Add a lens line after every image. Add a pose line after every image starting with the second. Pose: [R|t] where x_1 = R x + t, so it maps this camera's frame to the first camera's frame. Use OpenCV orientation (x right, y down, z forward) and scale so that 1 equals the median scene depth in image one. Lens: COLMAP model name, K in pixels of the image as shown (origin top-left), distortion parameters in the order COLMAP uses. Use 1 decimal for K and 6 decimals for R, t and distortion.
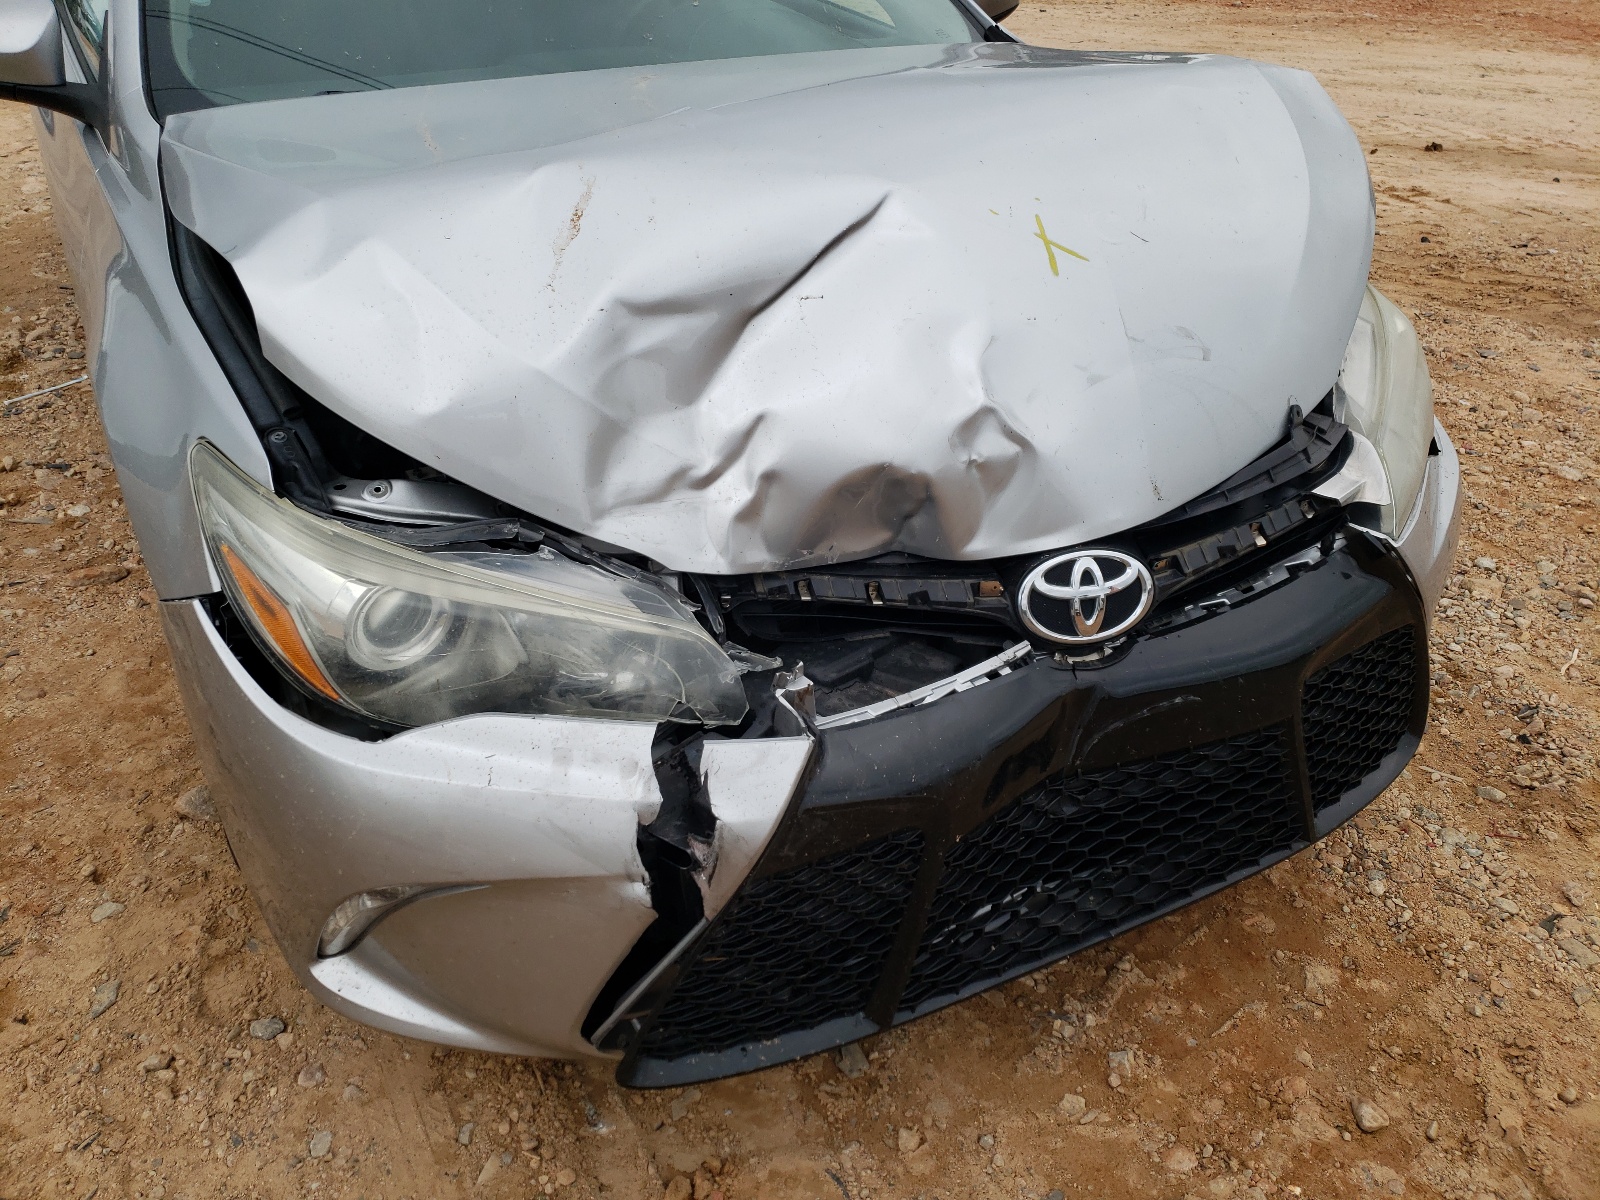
lens RADIAL K [[1264.7, 0, 800.0], [0, 1264.7, 600.0], [0, 0, 1]] dist [0.004286, 0.000015]
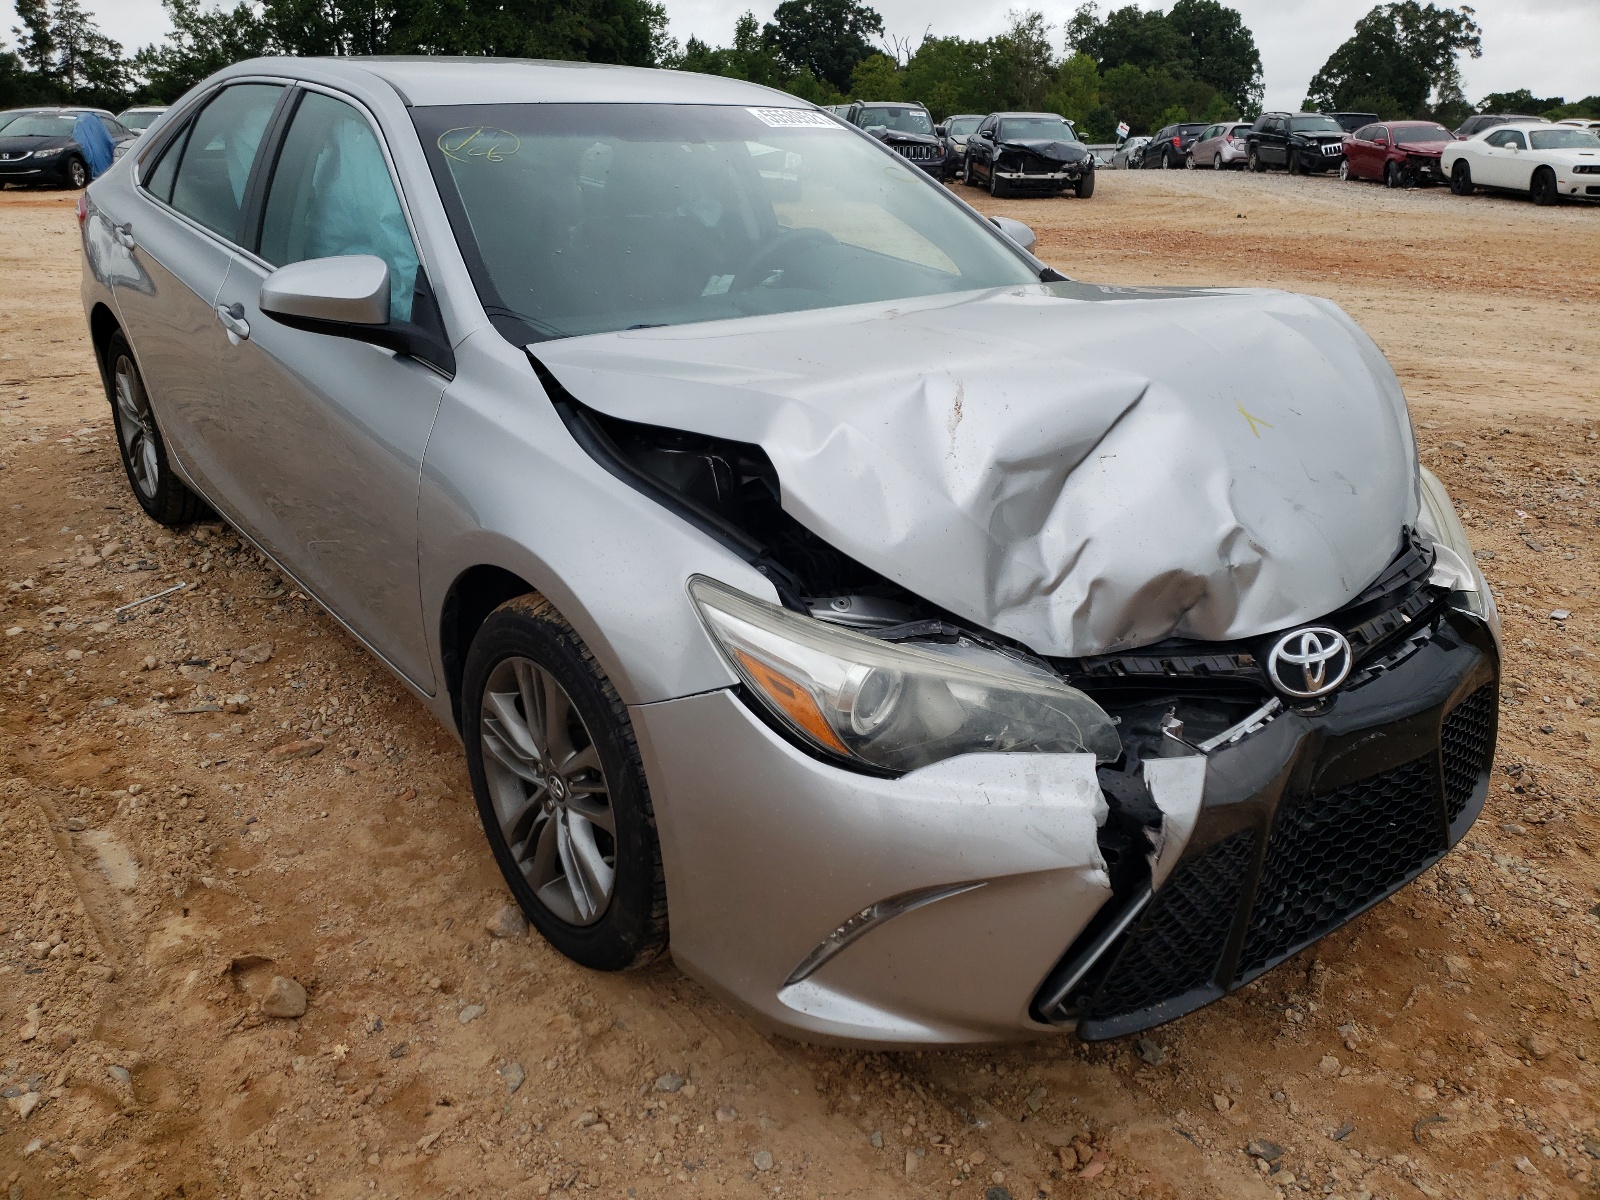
lens RADIAL K [[1264.7, 0, 800.0], [0, 1264.7, 600.0], [0, 0, 1]] dist [0.004286, 0.000015]
pose [[0.985851, -0.050547, 0.159821, -0.528661], [0.076084, 0.984512, -0.157948, 0.104618], [-0.149362, 0.167873, 0.974428, -0.265461]]
